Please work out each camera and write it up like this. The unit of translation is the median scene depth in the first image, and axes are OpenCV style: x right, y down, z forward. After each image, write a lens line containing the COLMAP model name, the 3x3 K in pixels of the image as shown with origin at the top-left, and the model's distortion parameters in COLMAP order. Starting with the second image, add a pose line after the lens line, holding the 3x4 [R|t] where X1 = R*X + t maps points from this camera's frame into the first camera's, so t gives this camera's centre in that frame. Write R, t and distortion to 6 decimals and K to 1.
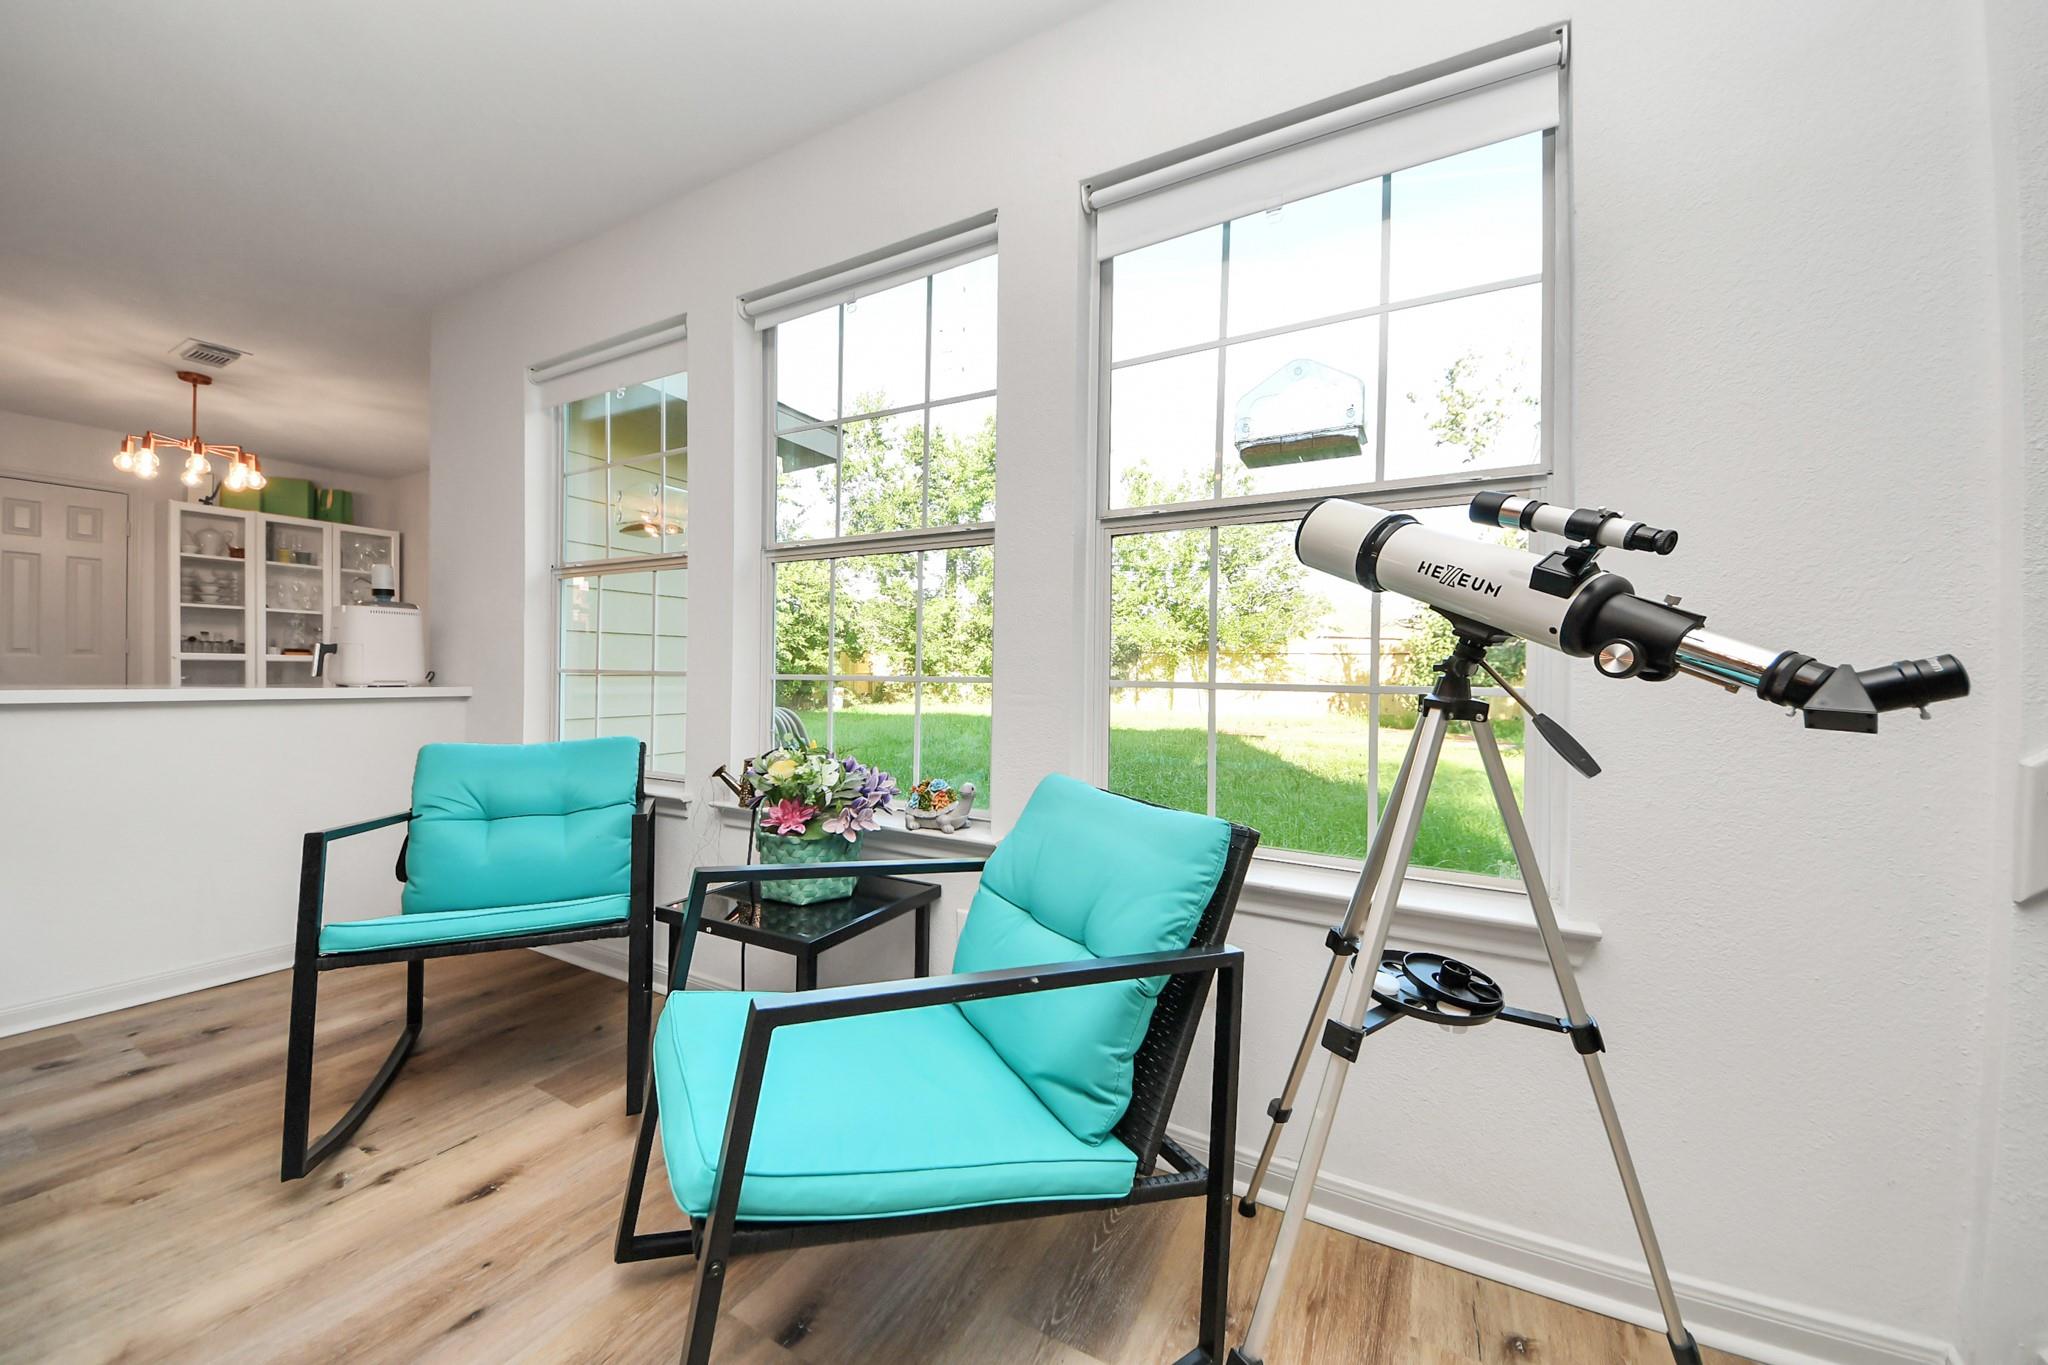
lens RADIAL K [[757.0, 0, 966.1], [0, 757.0, 678.2], [0, 0, 1]] dist [0.013734, -0.007286]
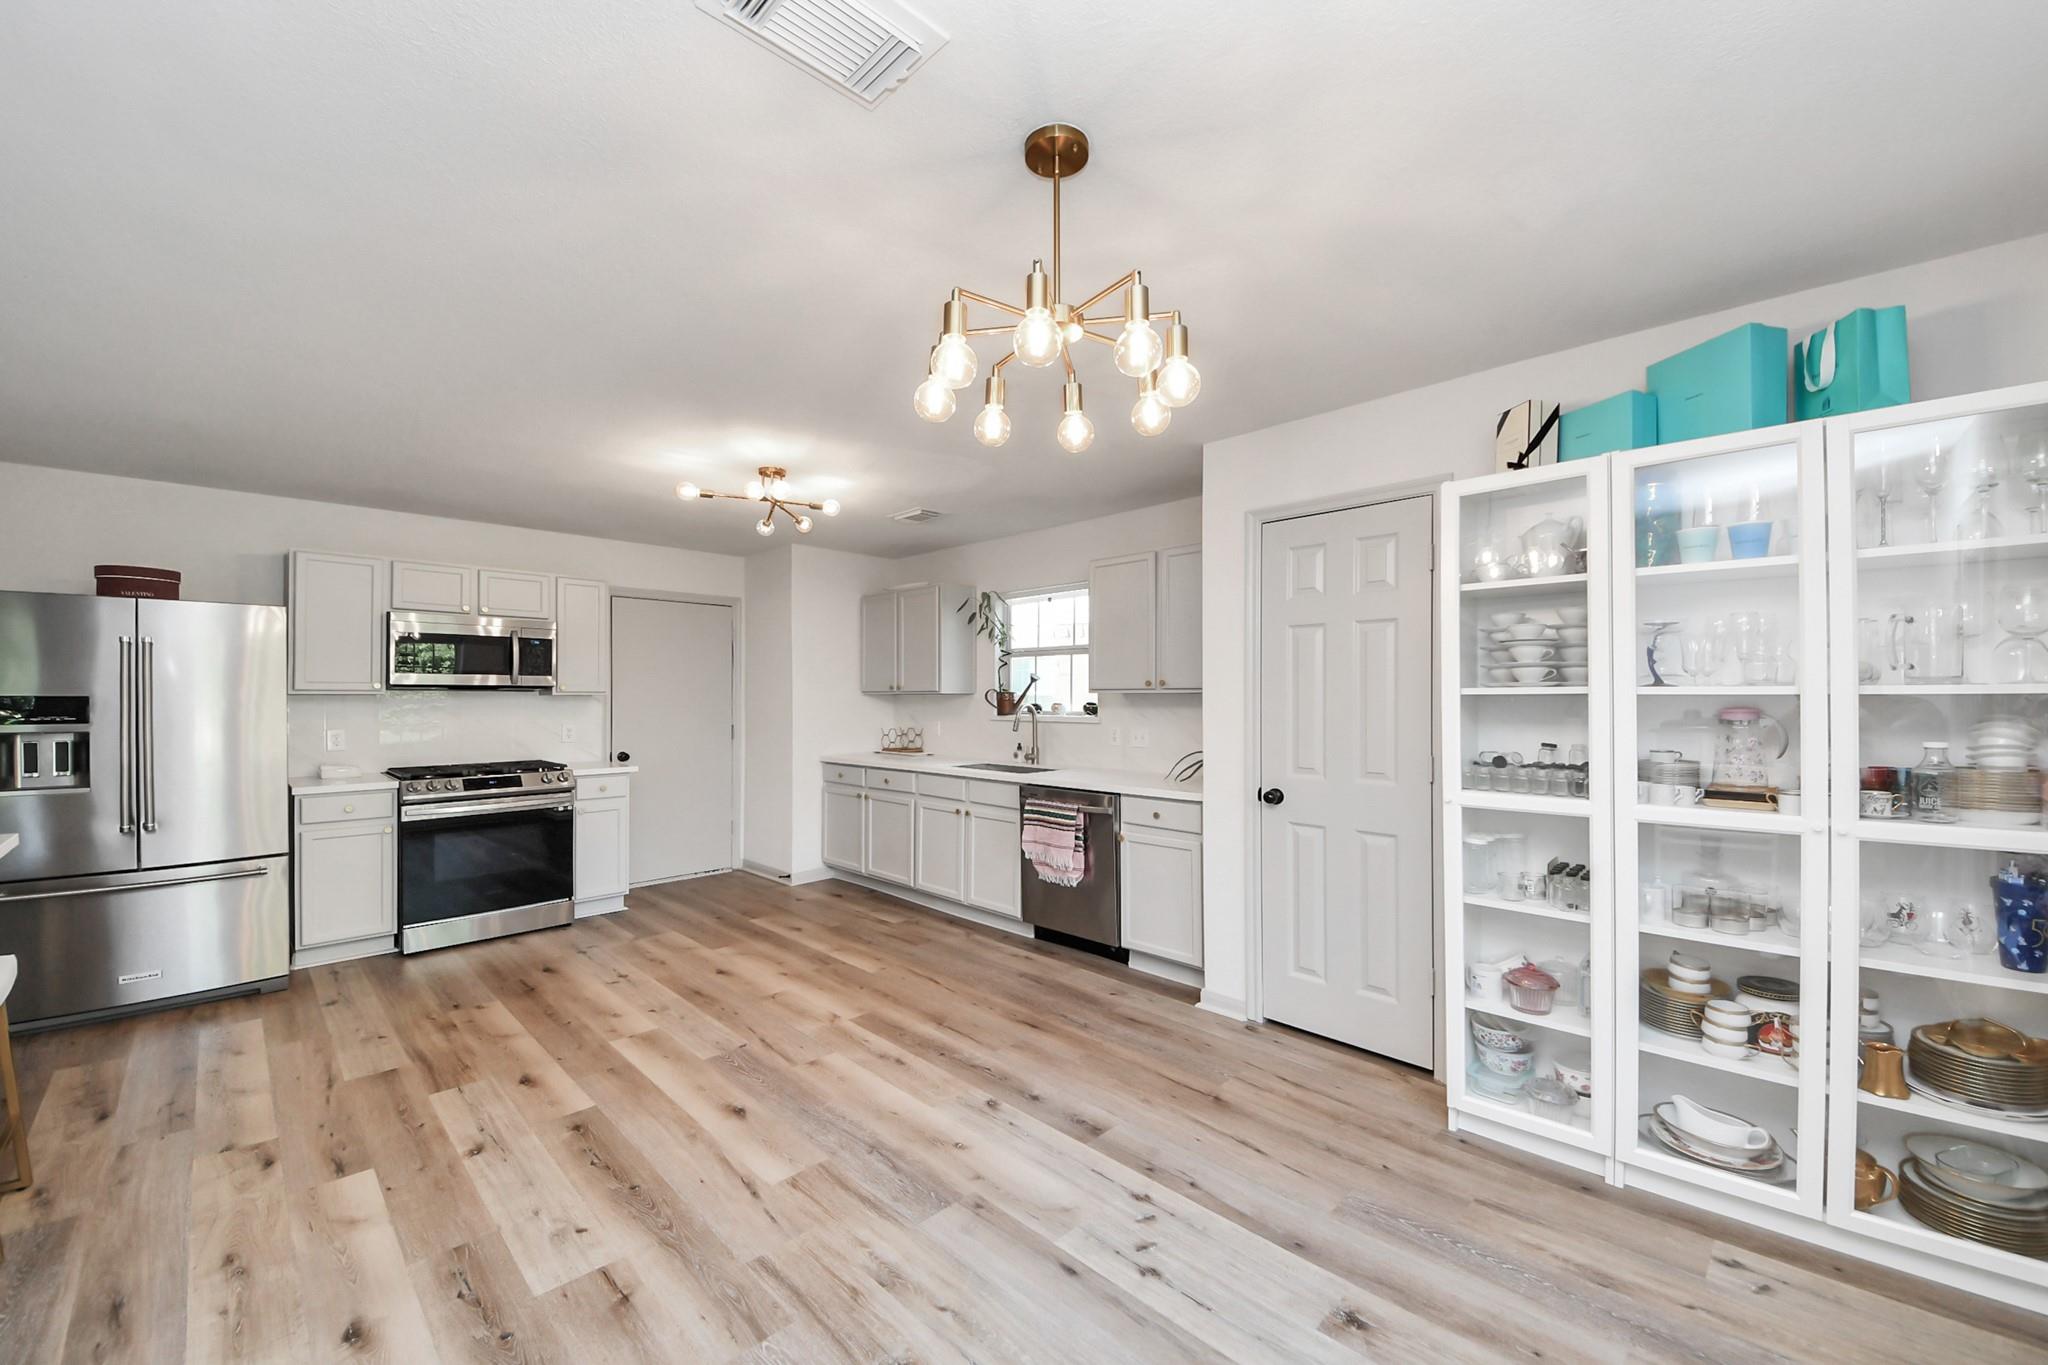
lens RADIAL K [[707.8, 0, 1019.8], [0, 707.8, 688.0], [0, 0, 1]] dist [0.020369, -0.010337]
pose [[-0.169188, -0.016992, -0.985437, -0.656803], [-0.007814, 0.999843, -0.015898, -0.117142], [0.985553, 0.005011, -0.169295, 1.006510]]
